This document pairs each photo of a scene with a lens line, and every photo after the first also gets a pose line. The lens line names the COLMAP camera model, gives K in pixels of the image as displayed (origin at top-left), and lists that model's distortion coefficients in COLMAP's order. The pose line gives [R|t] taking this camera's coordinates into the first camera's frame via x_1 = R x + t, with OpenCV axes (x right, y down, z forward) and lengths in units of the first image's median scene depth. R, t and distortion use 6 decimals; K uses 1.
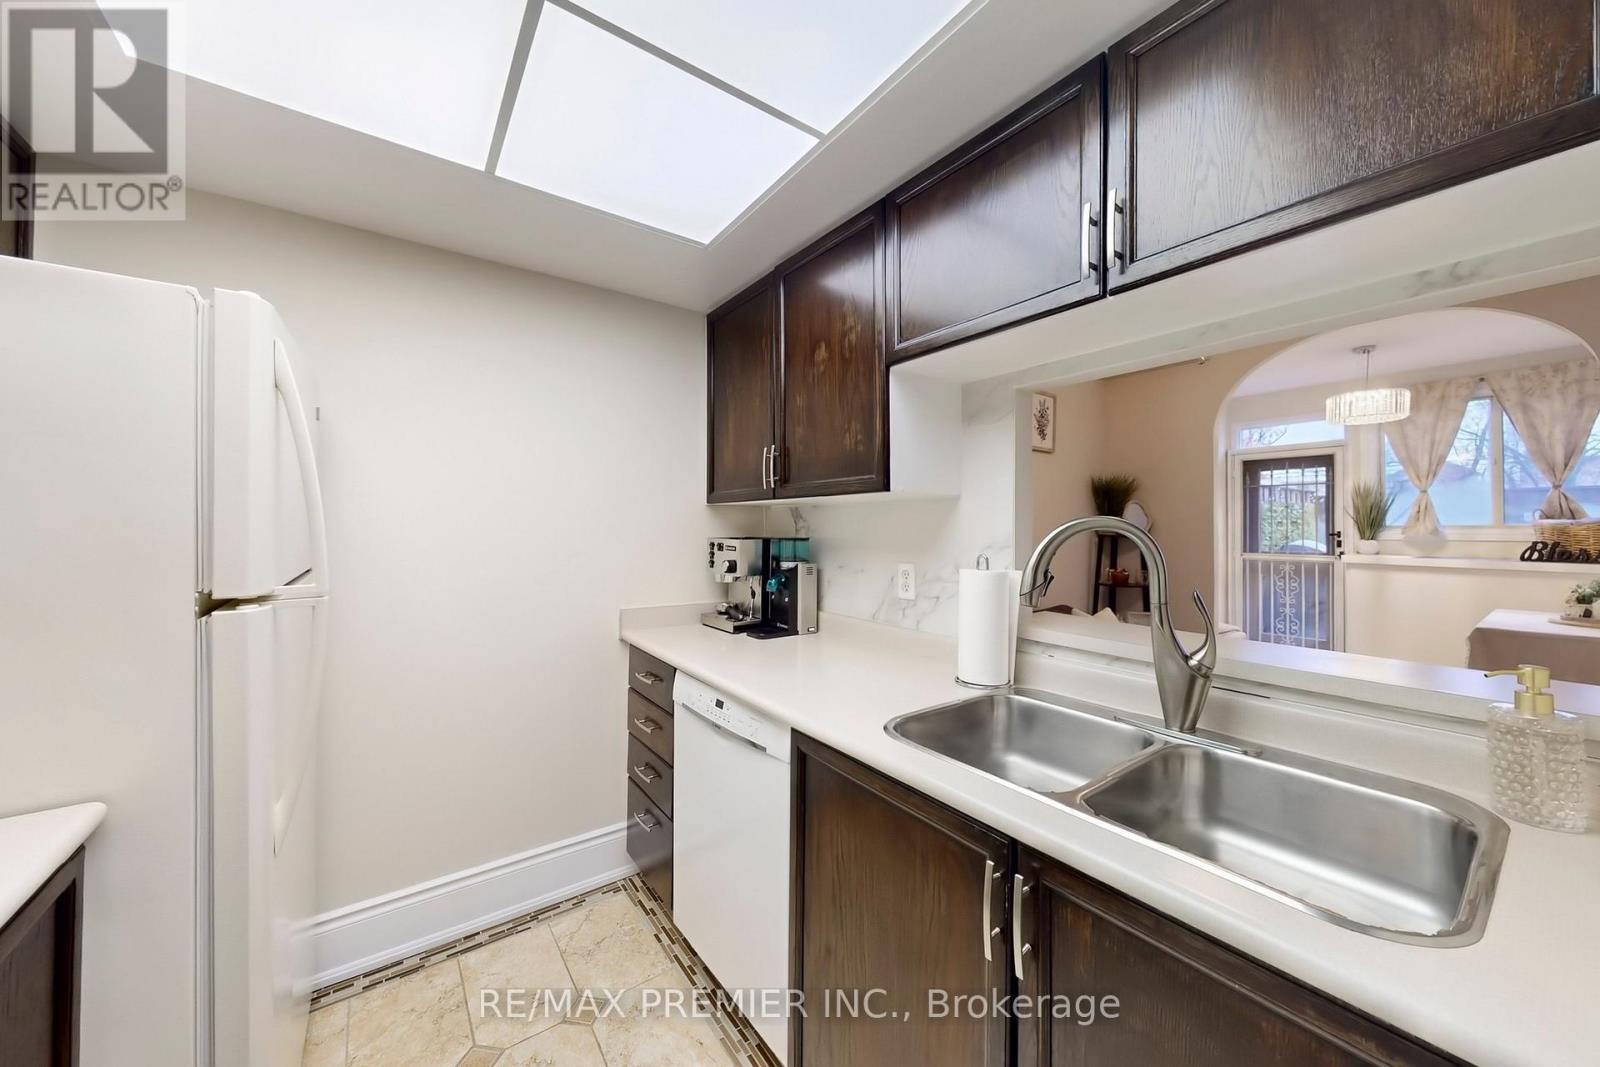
lens RADIAL K [[581.3, 0, 800.8], [0, 581.3, 526.2], [0, 0, 1]] dist [-0.001072, 0.000614]
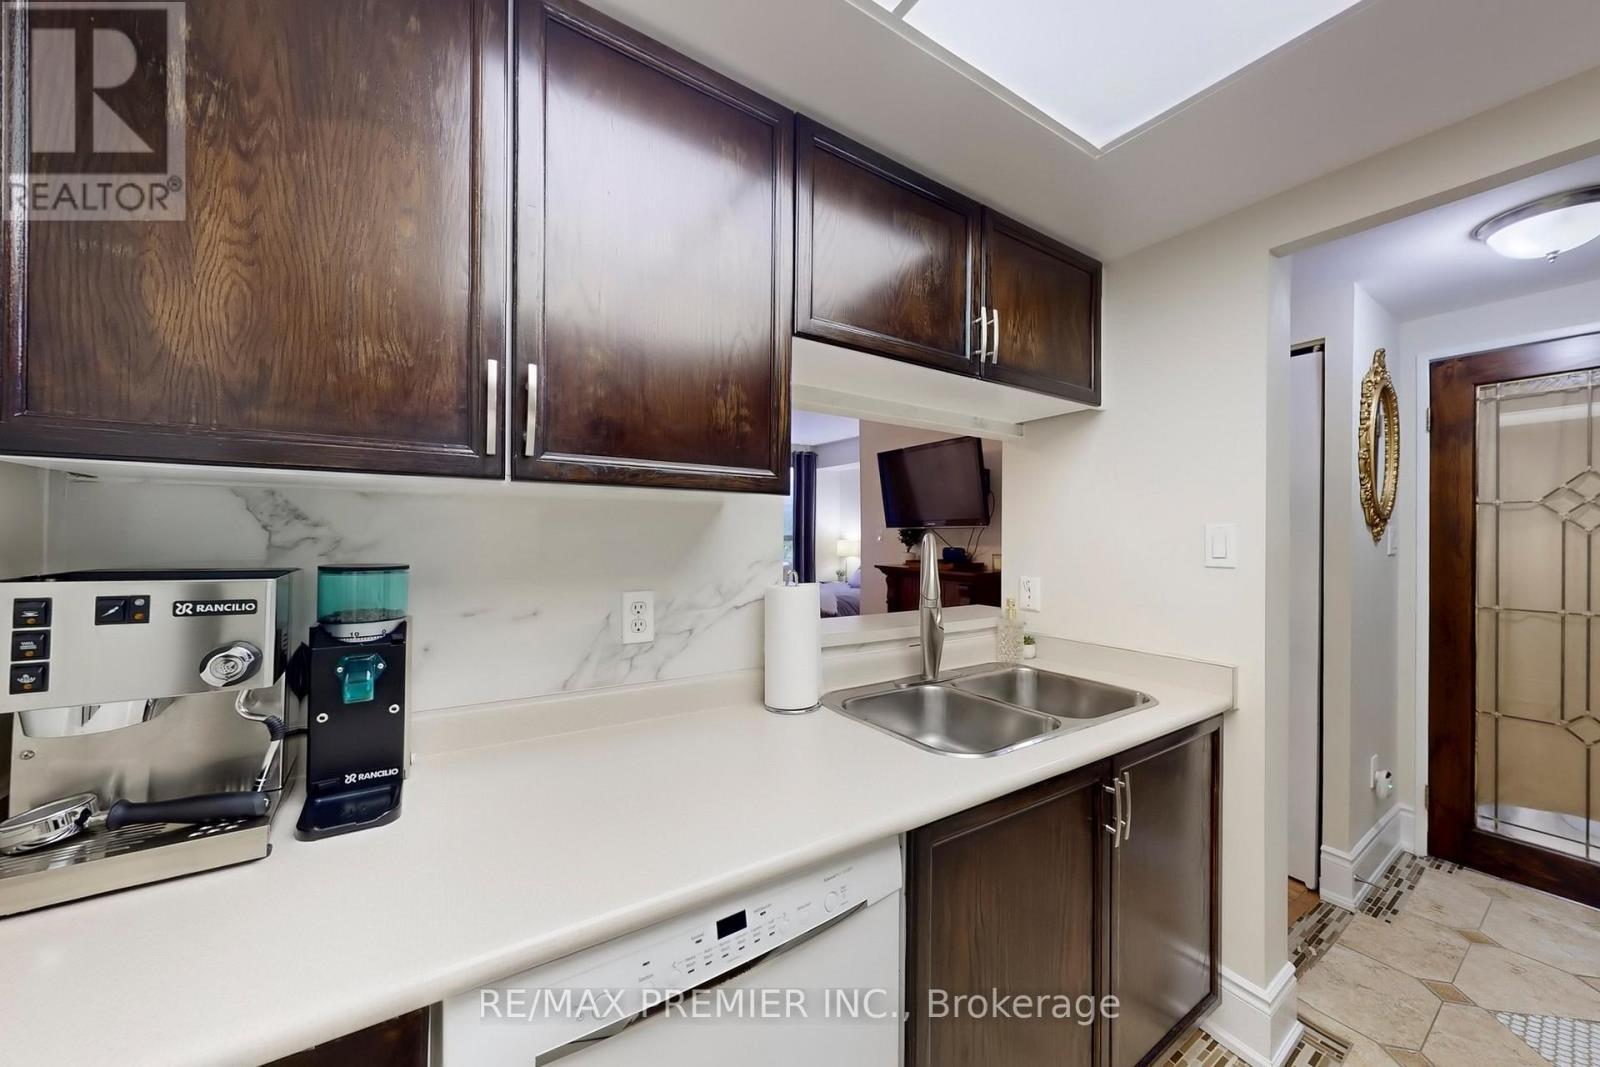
lens RADIAL K [[581.3, 0, 799.9], [0, 581.3, 535.0], [0, 0, 1]] dist [-0.001072, 0.000614]
pose [[0.045599, -0.005807, 0.998943, -0.516001], [-0.009331, 0.999937, 0.006239, -0.010438], [-0.998916, -0.009605, 0.045542, 0.790405]]
